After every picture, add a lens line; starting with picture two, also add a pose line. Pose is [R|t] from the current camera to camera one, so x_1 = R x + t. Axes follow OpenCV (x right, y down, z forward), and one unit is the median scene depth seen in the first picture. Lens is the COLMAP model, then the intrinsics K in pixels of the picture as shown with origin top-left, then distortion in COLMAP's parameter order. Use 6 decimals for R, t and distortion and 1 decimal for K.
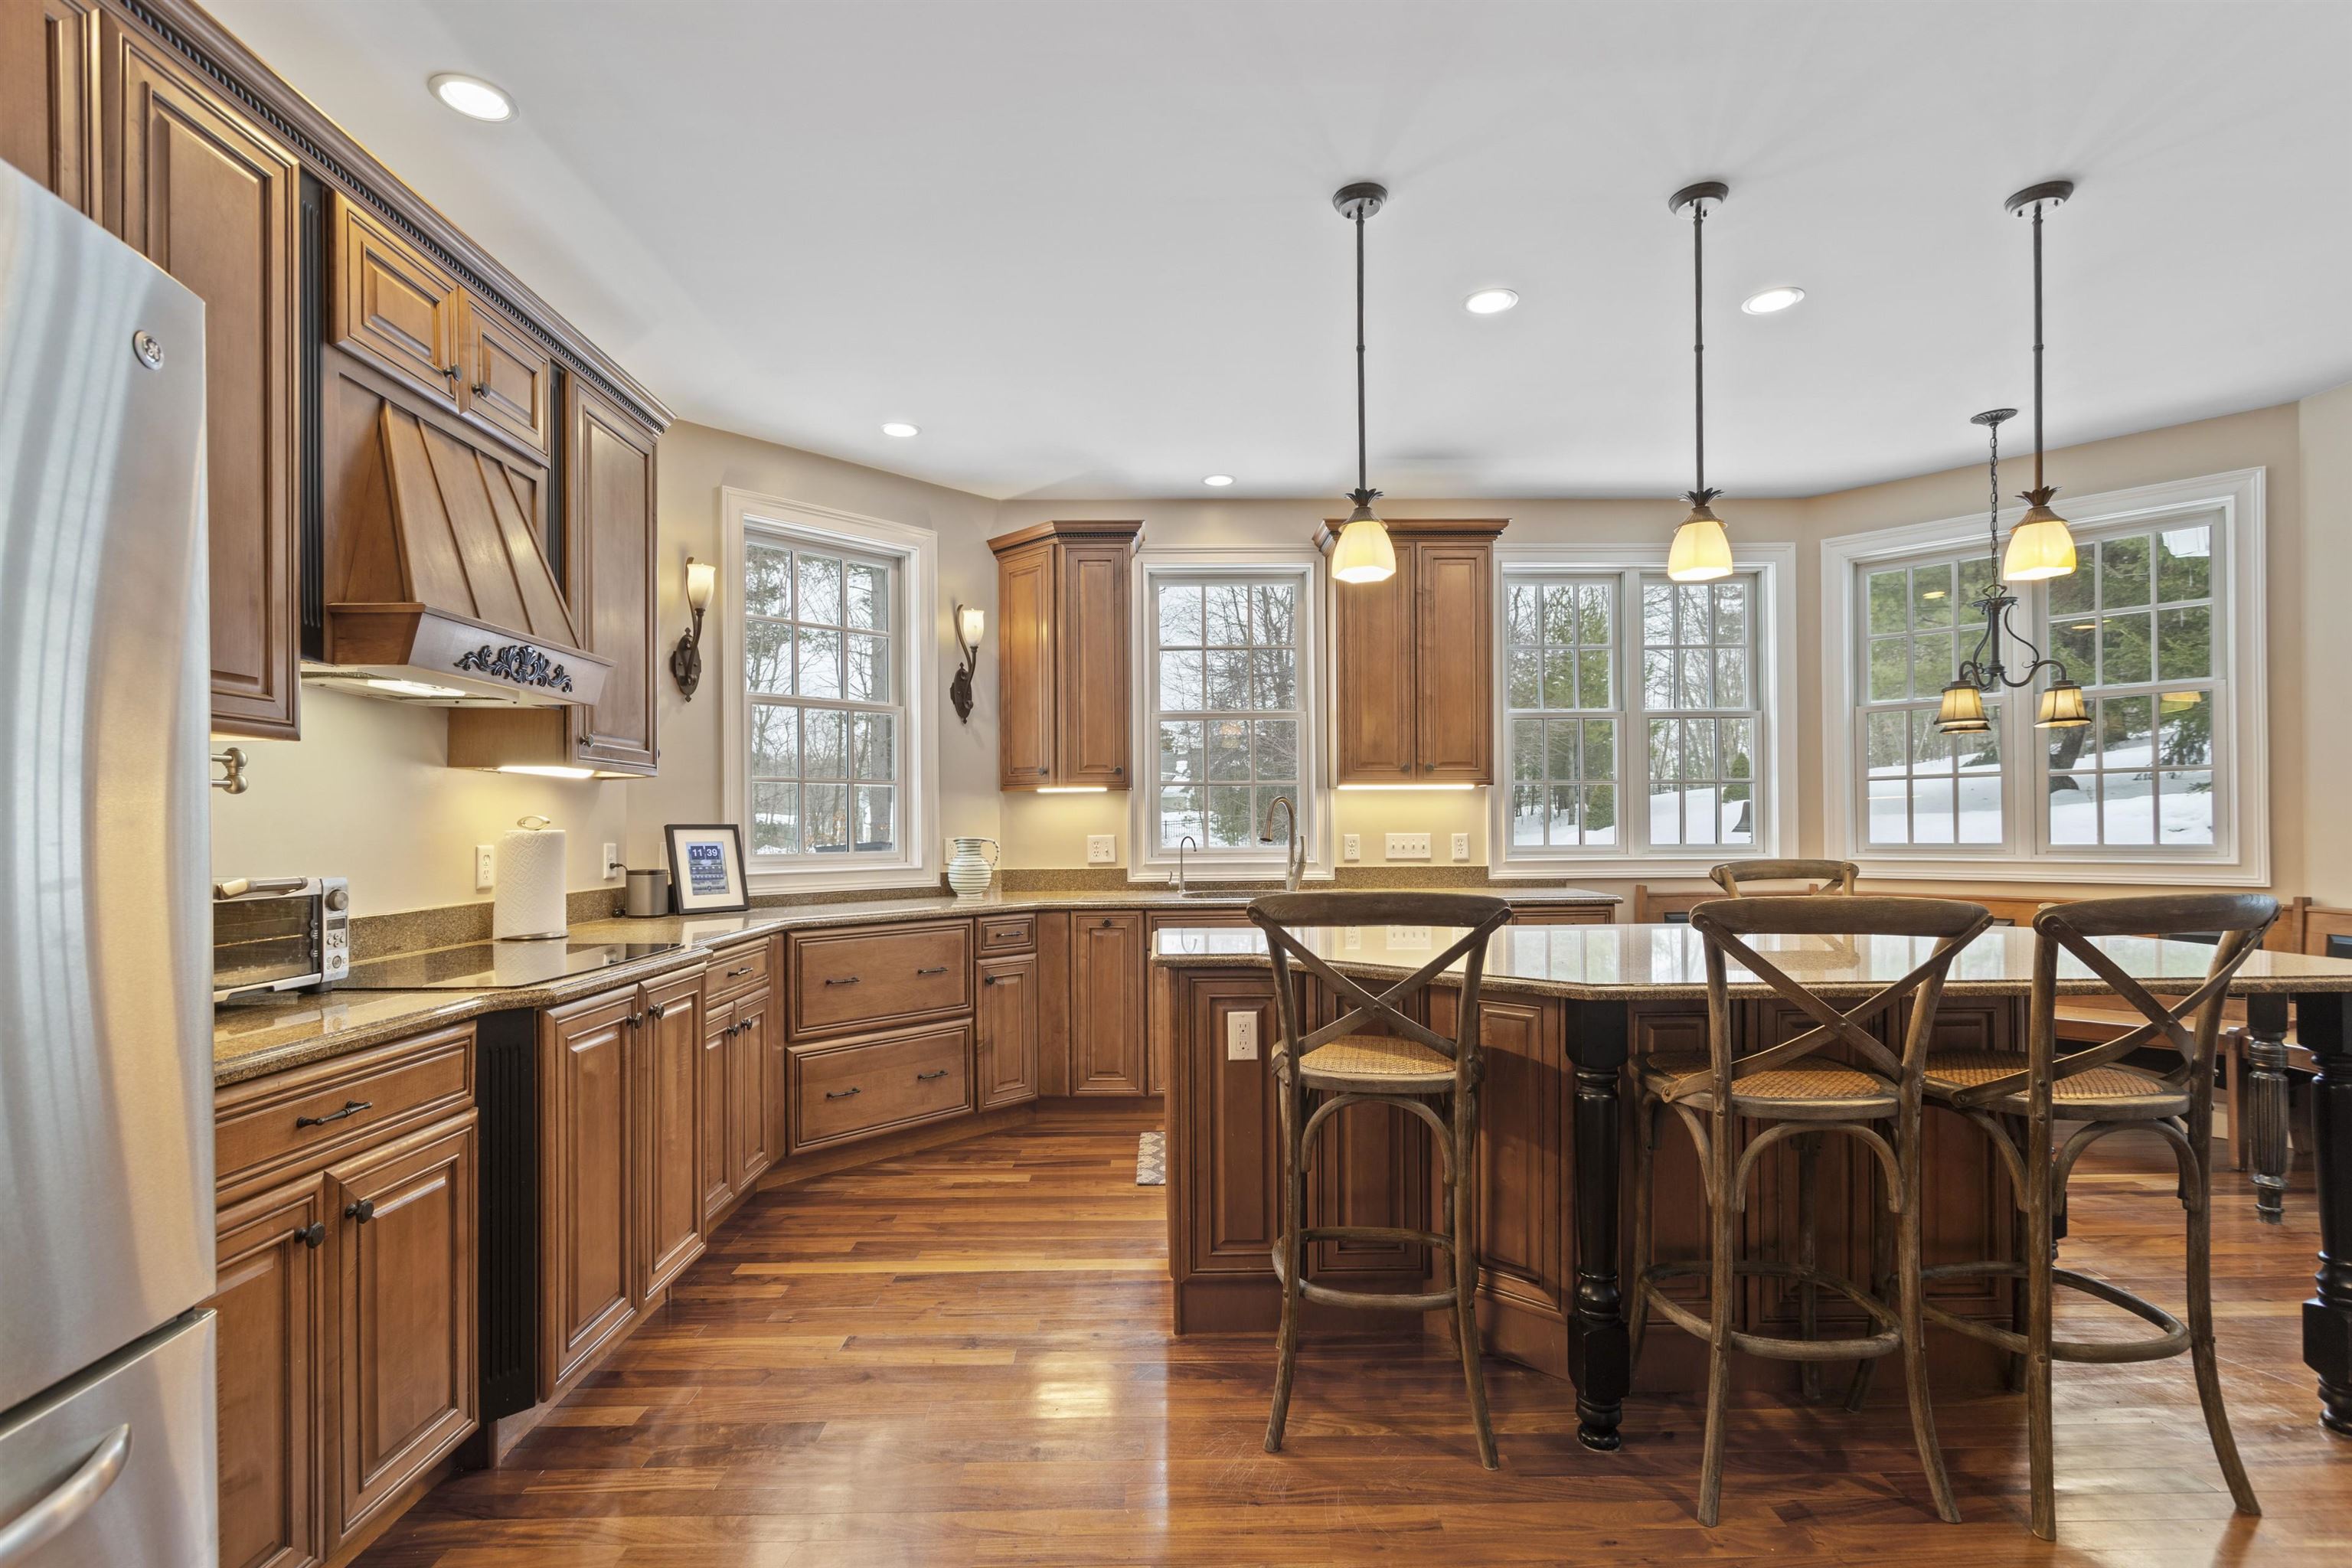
lens RADIAL K [[1119.0, 0, 1167.5], [0, 1119.0, 829.3], [0, 0, 1]] dist [-0.001032, 0.000668]
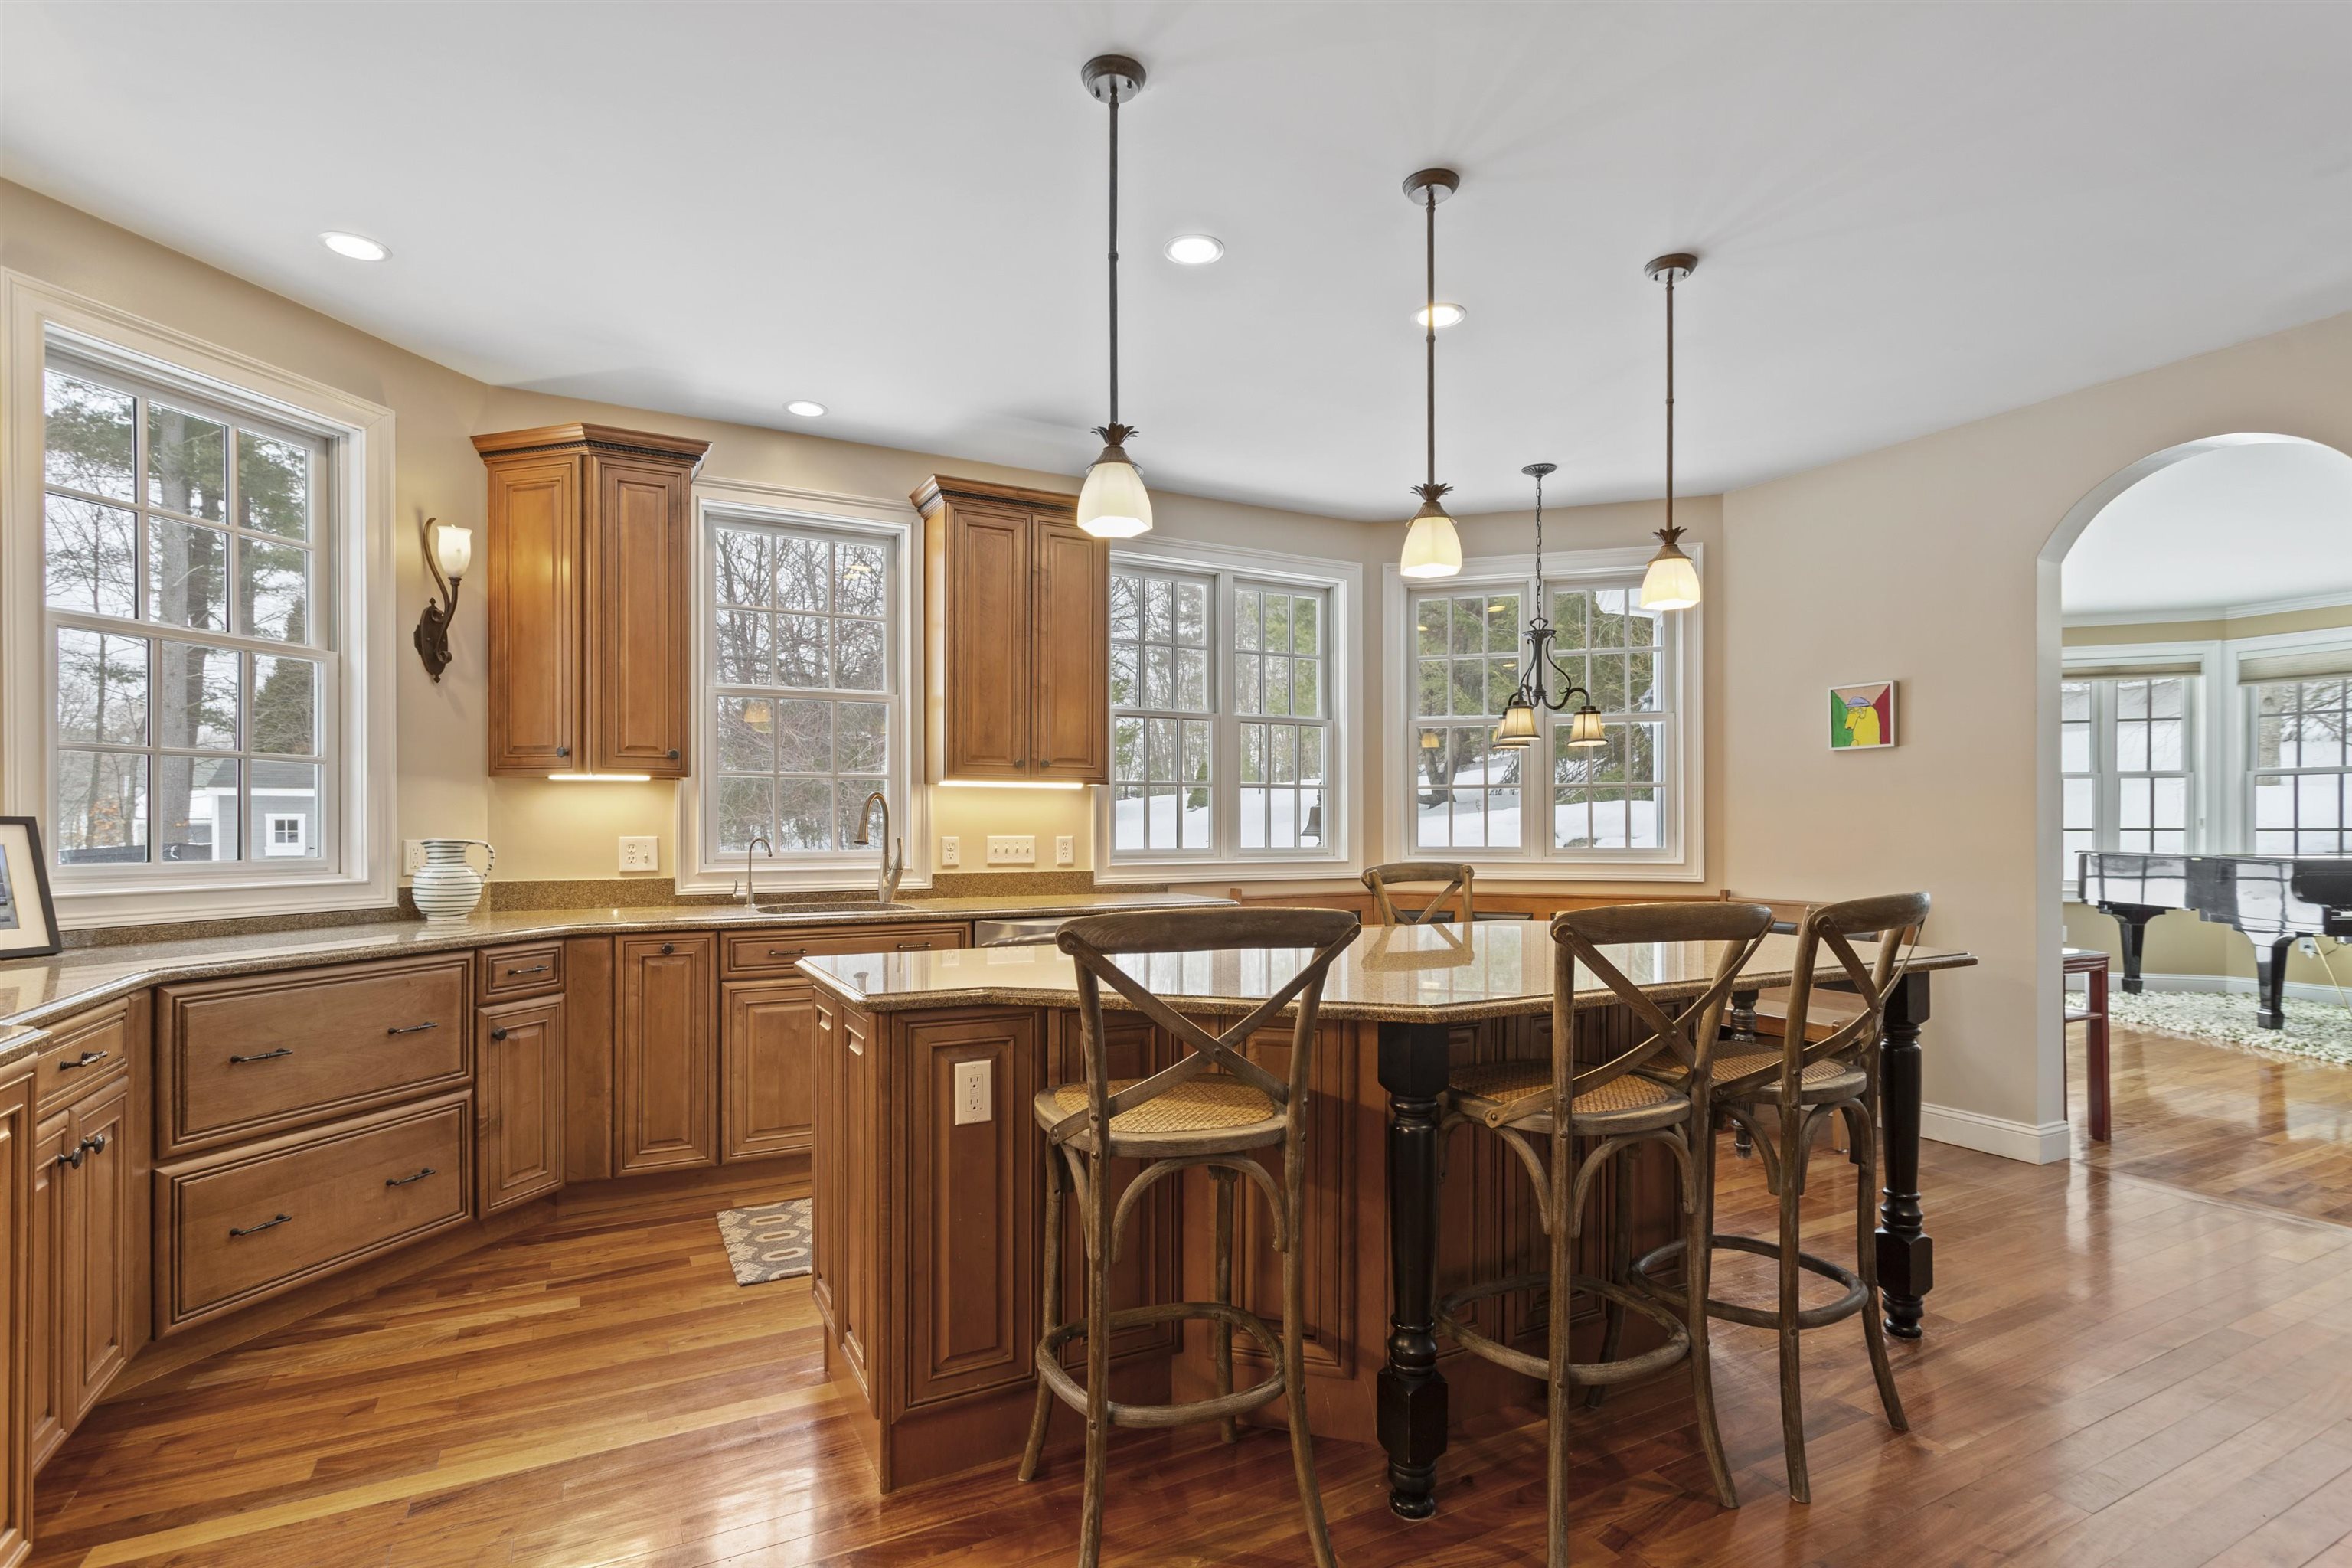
lens RADIAL K [[1141.7, 0, 1181.4], [0, 1141.7, 830.8], [0, 0, 1]] dist [0.003232, -0.000223]
pose [[0.887785, 0.006273, 0.460216, -0.112821], [-0.006079, 0.999980, -0.001903, 0.000799], [-0.460219, -0.001109, 0.887805, 0.141946]]
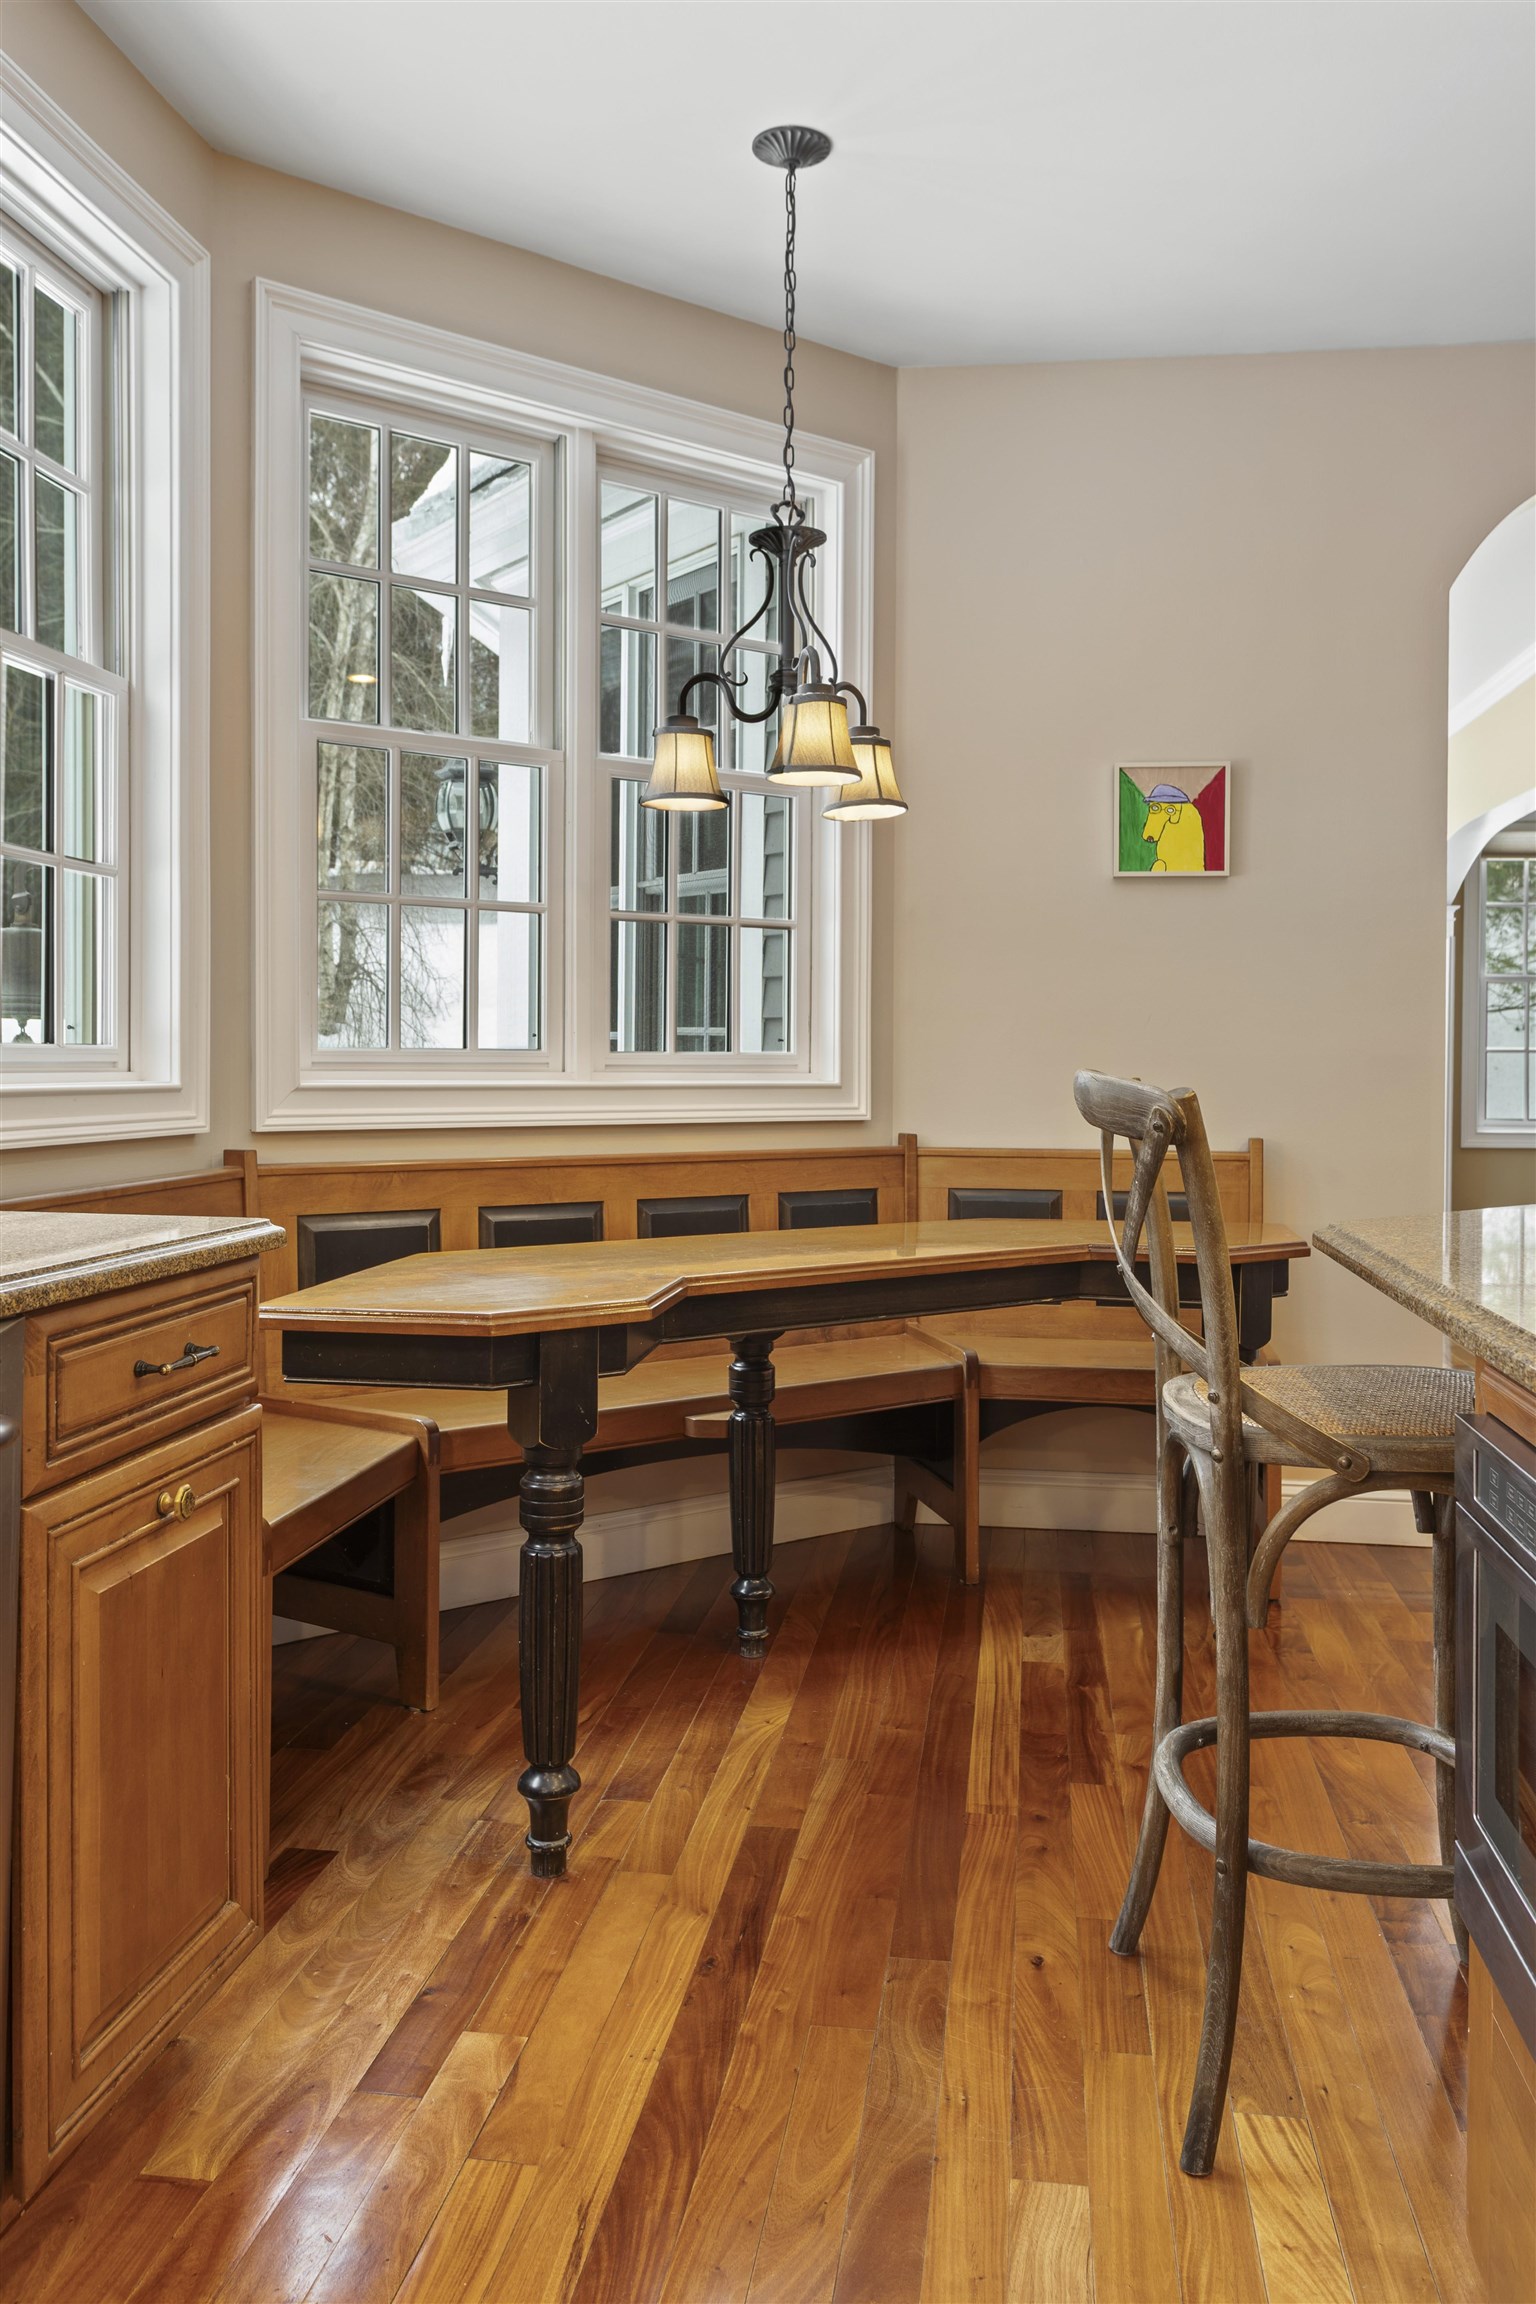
lens RADIAL K [[1734.8, 0, 814.2], [0, 1734.8, 1075.2], [0, 0, 1]] dist [0.001691, 0.002115]
pose [[0.137483, 0.002766, 0.990500, 0.008686], [-0.007345, 0.999971, -0.001772, 0.028172], [-0.990477, -0.007031, 0.137500, 0.896020]]
